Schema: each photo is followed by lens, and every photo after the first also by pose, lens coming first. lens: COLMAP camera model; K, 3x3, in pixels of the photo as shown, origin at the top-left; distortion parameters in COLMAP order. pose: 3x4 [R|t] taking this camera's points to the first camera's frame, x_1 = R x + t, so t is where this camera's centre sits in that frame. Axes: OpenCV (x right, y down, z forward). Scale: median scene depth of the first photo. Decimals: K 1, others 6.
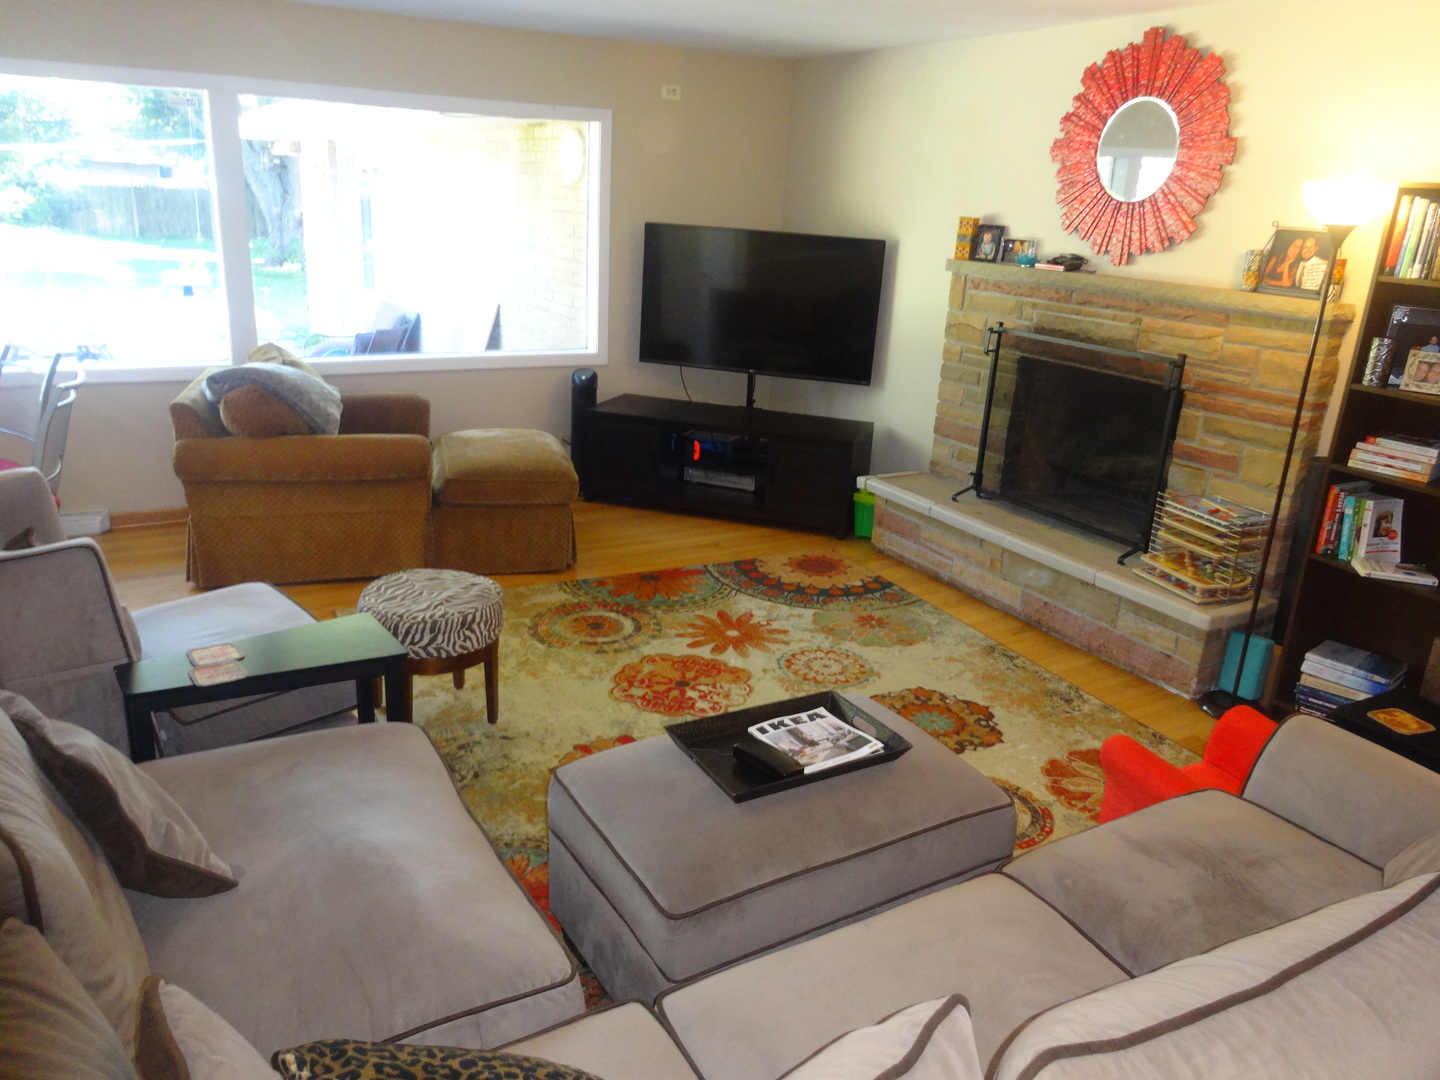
lens RADIAL K [[1060.9, 0, 720.0], [0, 1060.9, 540.0], [0, 0, 1]] dist [-0.002907, -0.002772]
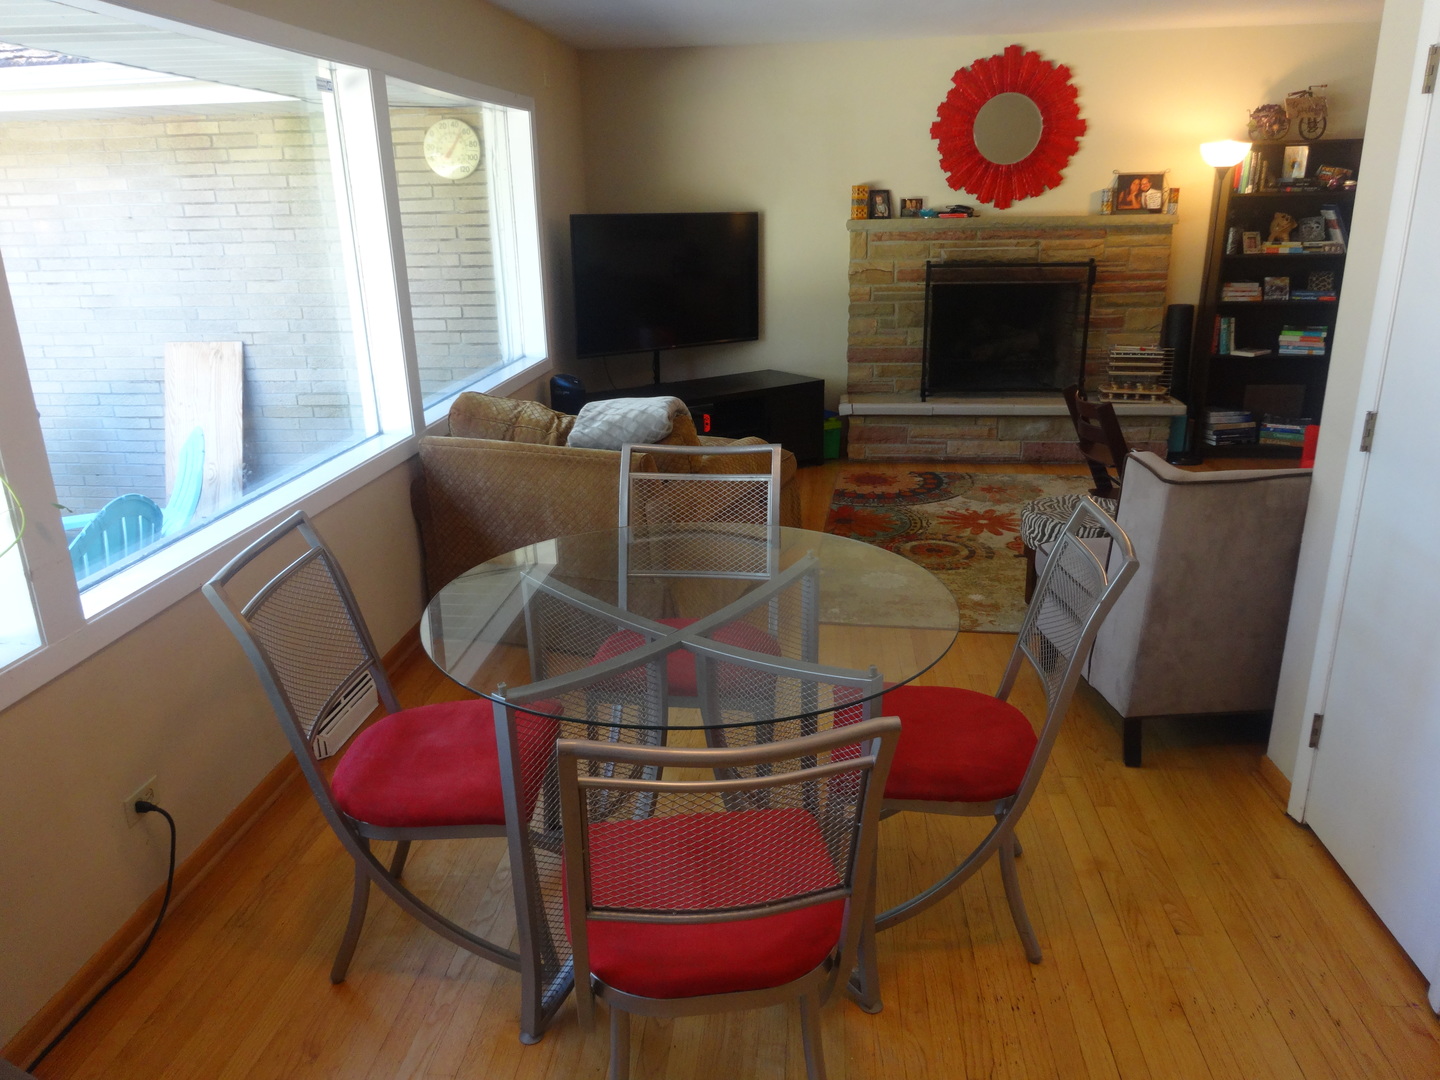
lens RADIAL K [[1048.2, 0, 720.0], [0, 1048.2, 540.0], [0, 0, 1]] dist [0.001914, -0.004556]
pose [[0.591458, -0.307017, 0.745599, -1.026138], [0.297787, 0.942476, 0.151861, -0.160065], [-0.749333, 0.132210, 0.648860, 0.405988]]
